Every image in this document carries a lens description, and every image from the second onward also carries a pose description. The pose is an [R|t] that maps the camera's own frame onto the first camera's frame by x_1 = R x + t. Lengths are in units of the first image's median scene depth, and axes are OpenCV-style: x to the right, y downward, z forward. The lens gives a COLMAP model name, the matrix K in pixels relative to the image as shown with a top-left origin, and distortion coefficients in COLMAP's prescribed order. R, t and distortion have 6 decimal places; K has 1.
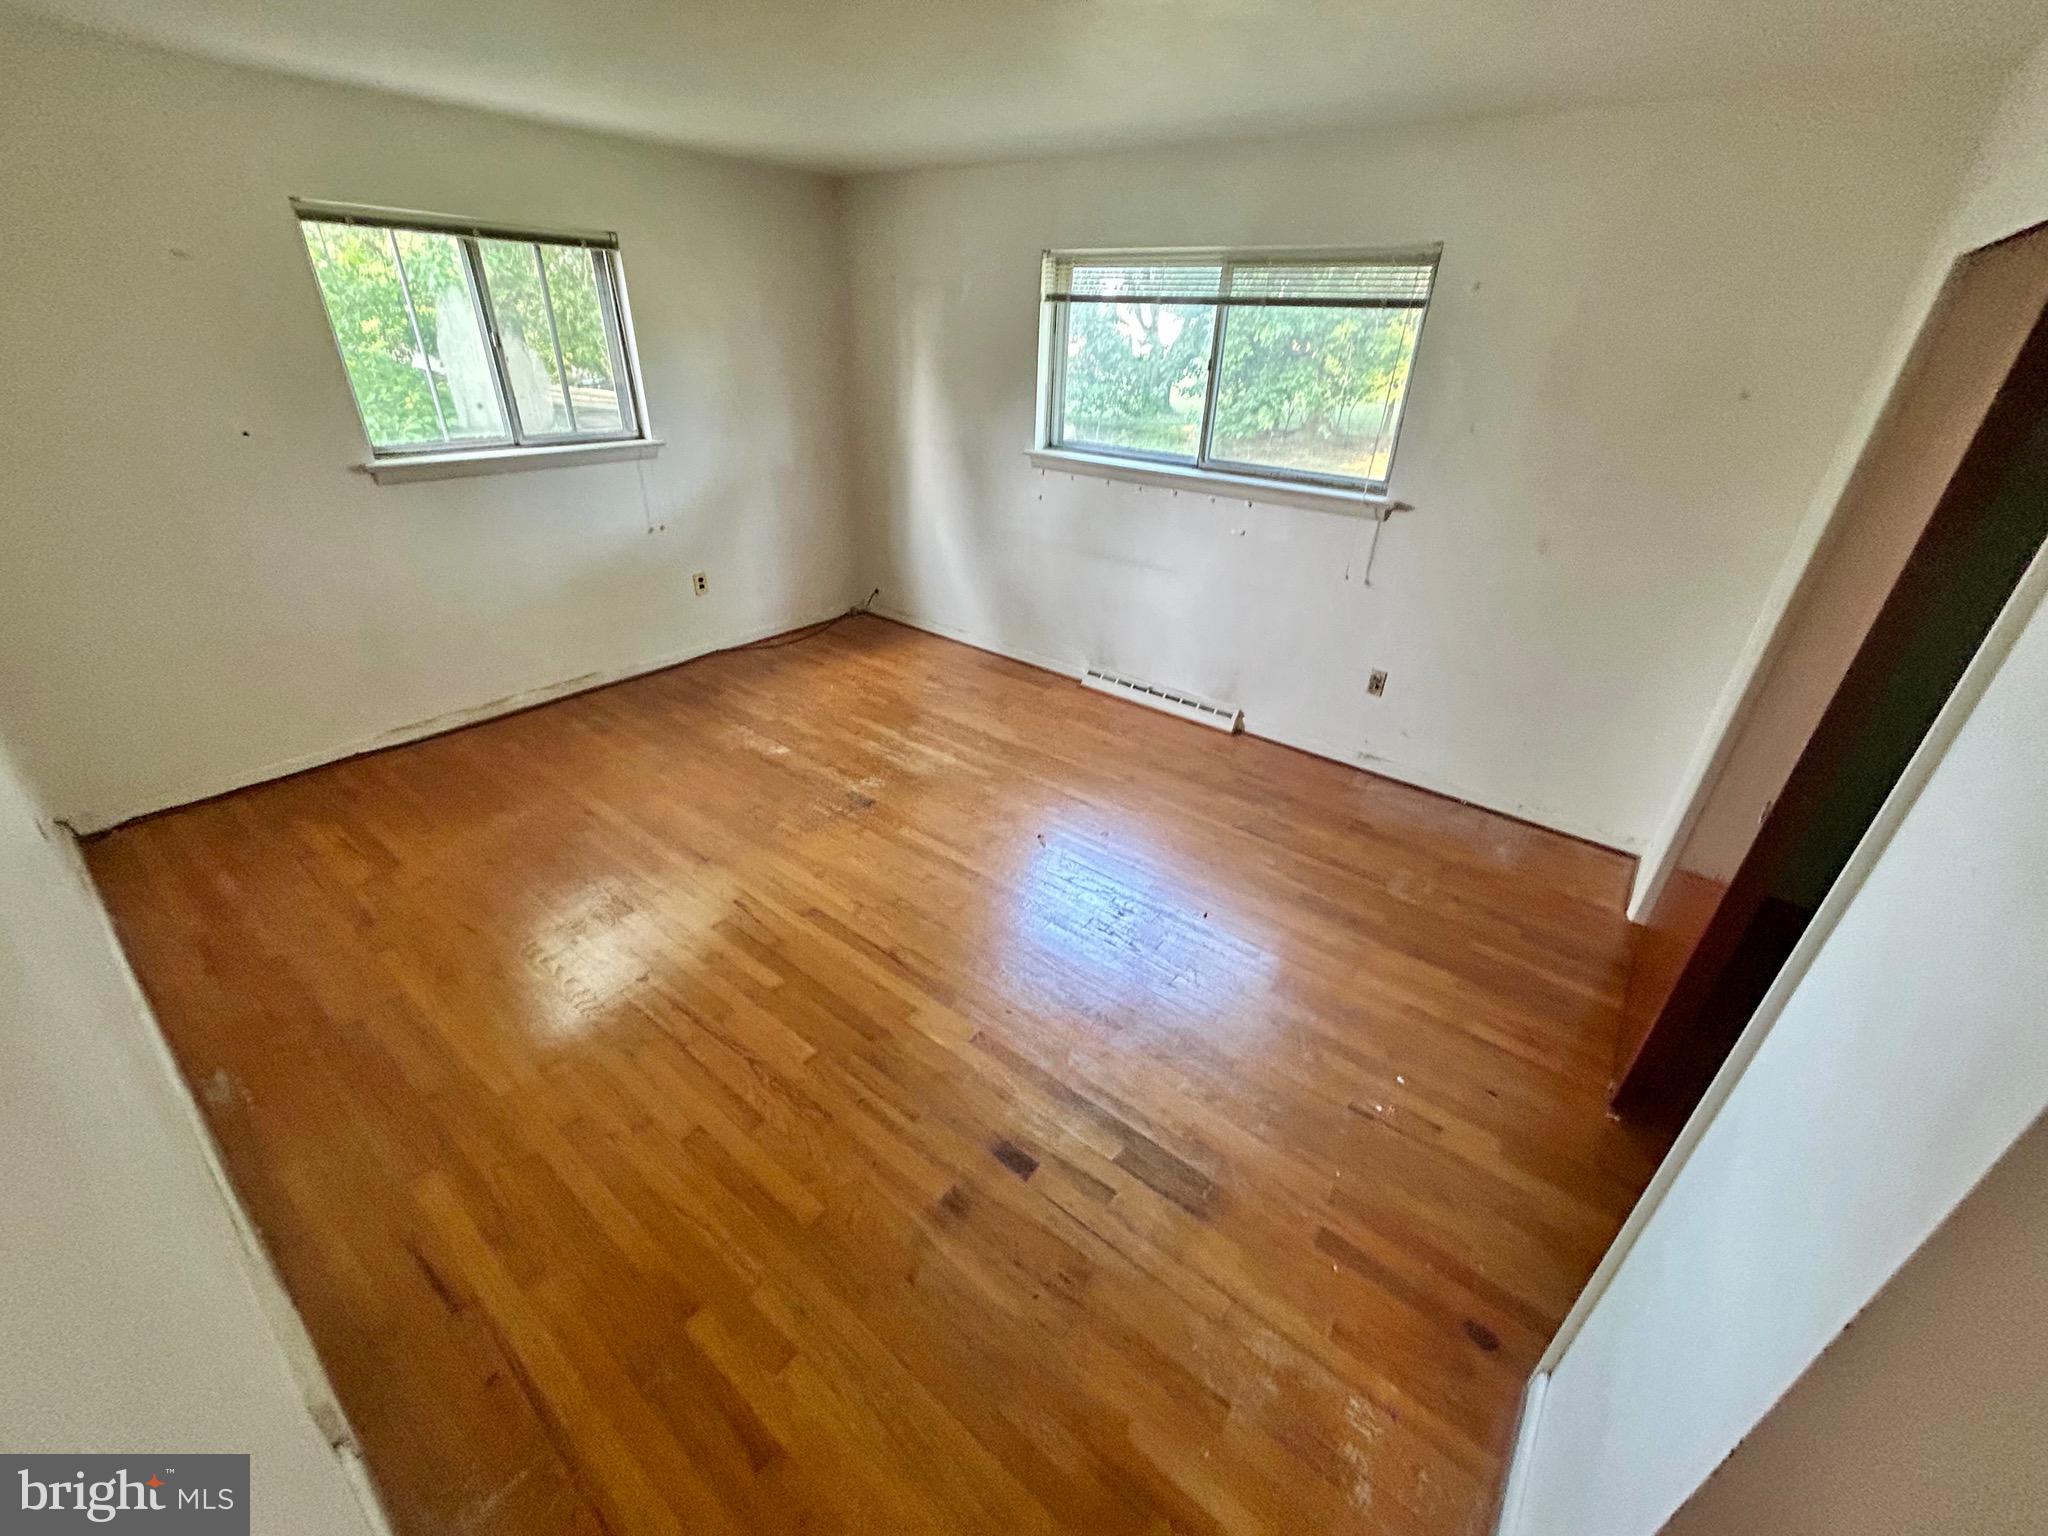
lens RADIAL K [[823.6, 0, 1014.6], [0, 823.6, 761.5], [0, 0, 1]] dist [0.000731, -0.000118]
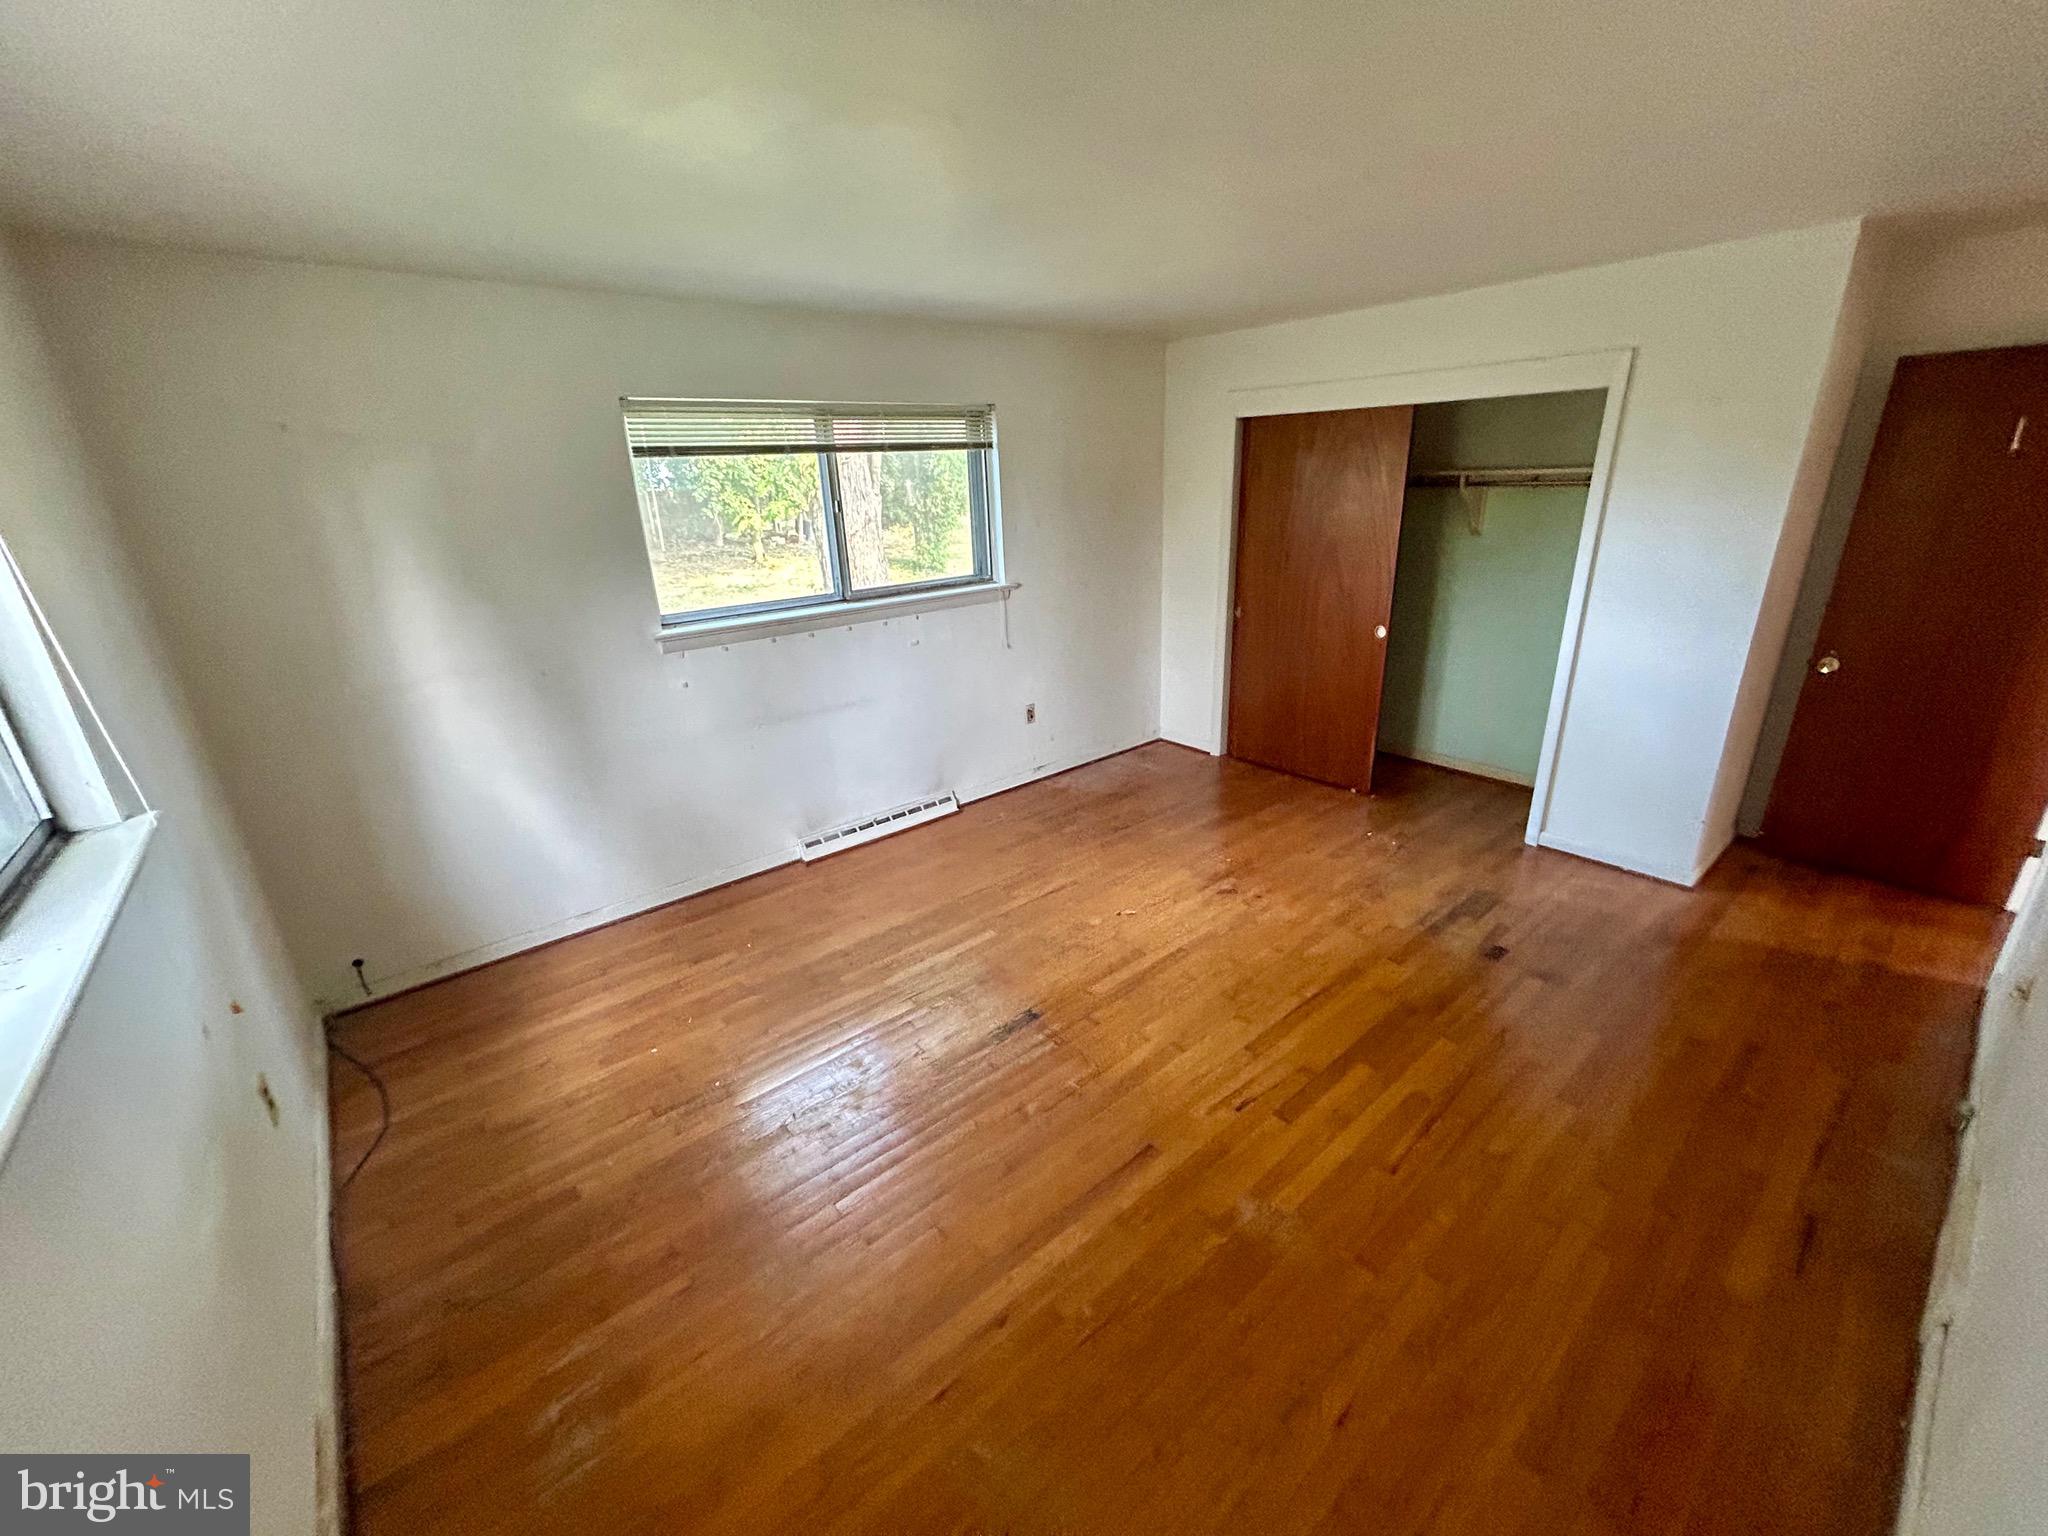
lens RADIAL K [[823.6, 0, 1015.1], [0, 823.6, 774.3], [0, 0, 1]] dist [0.000731, -0.000118]
pose [[0.201344, -0.376500, 0.904272, -0.797086], [0.498311, 0.834160, 0.236355, -0.338305], [-0.843295, 0.403021, 0.355567, 0.586502]]
